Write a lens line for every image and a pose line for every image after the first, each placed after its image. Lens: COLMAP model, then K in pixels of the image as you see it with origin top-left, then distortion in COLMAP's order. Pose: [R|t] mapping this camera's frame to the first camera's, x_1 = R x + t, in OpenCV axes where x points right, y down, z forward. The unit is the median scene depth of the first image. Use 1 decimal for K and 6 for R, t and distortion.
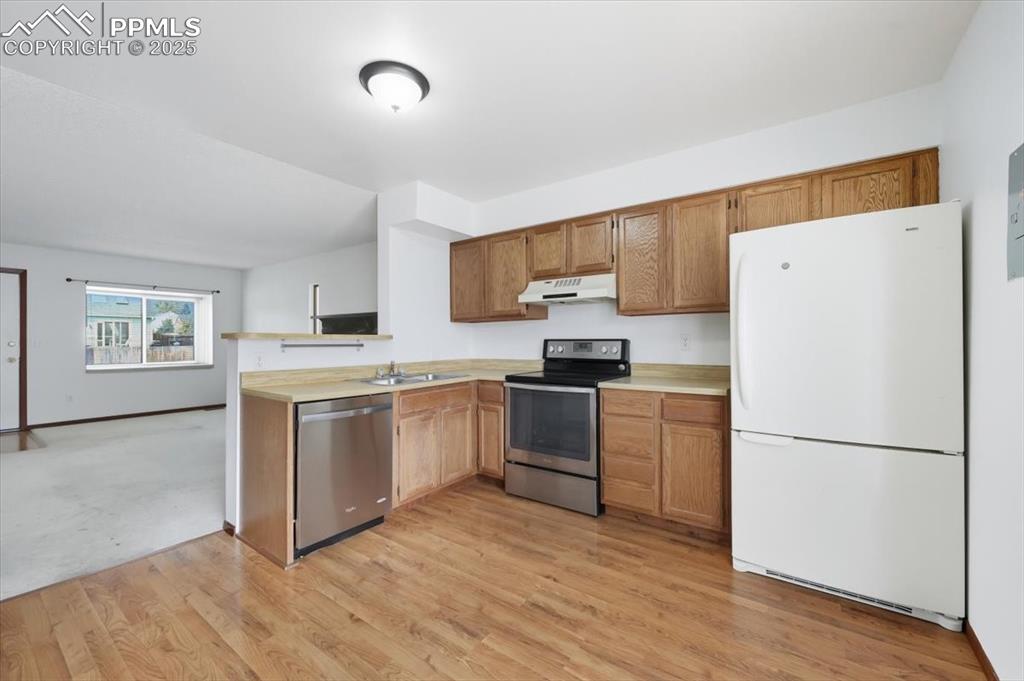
lens RADIAL K [[410.4, 0, 509.1], [0, 410.4, 343.1], [0, 0, 1]] dist [-0.000577, -0.000276]
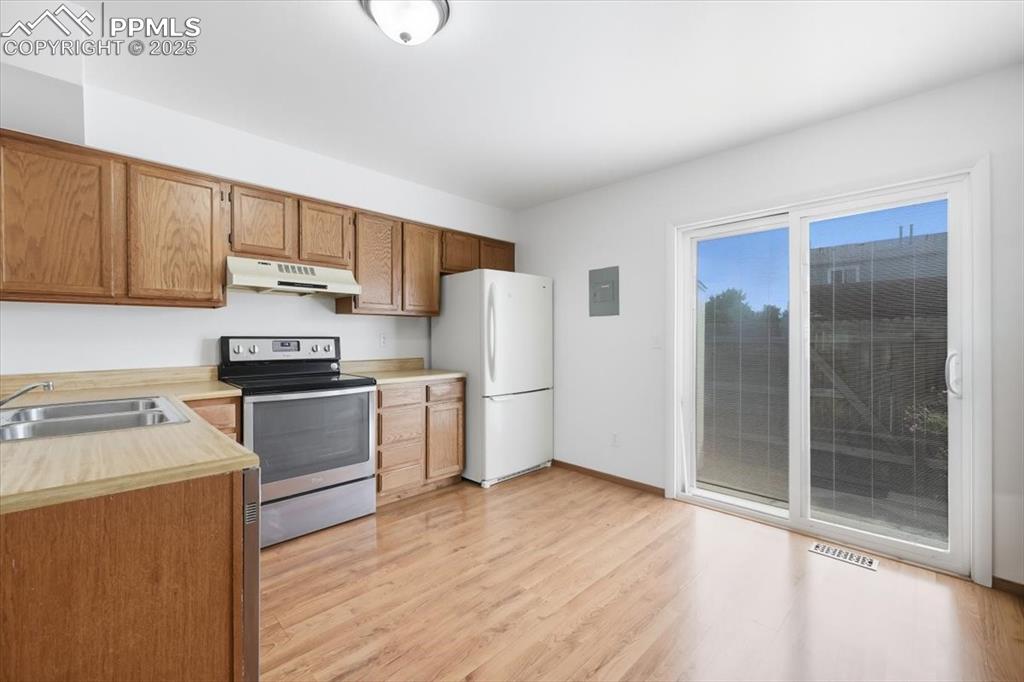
lens RADIAL K [[424.2, 0, 514.5], [0, 424.2, 340.6], [0, 0, 1]] dist [0.000746, -0.000396]
pose [[0.153298, -0.001027, 0.988179, -0.643652], [0.007708, 0.999970, -0.000156, 0.002362], [-0.988150, 0.007641, 0.153302, 0.419690]]
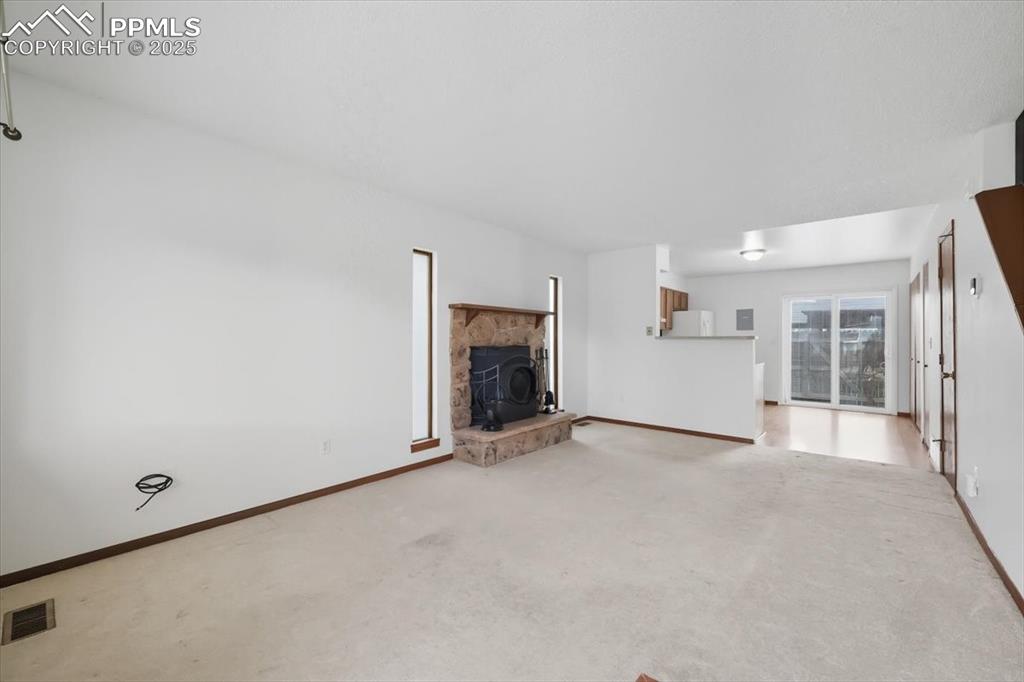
lens RADIAL K [[424.2, 0, 514.5], [0, 424.2, 340.6], [0, 0, 1]] dist [0.000746, -0.000396]
pose [[0.066202, -0.004137, 0.997798, -2.079637], [0.000513, 0.999991, 0.004112, -0.010238], [-0.997806, 0.000240, 0.066204, 1.525233]]
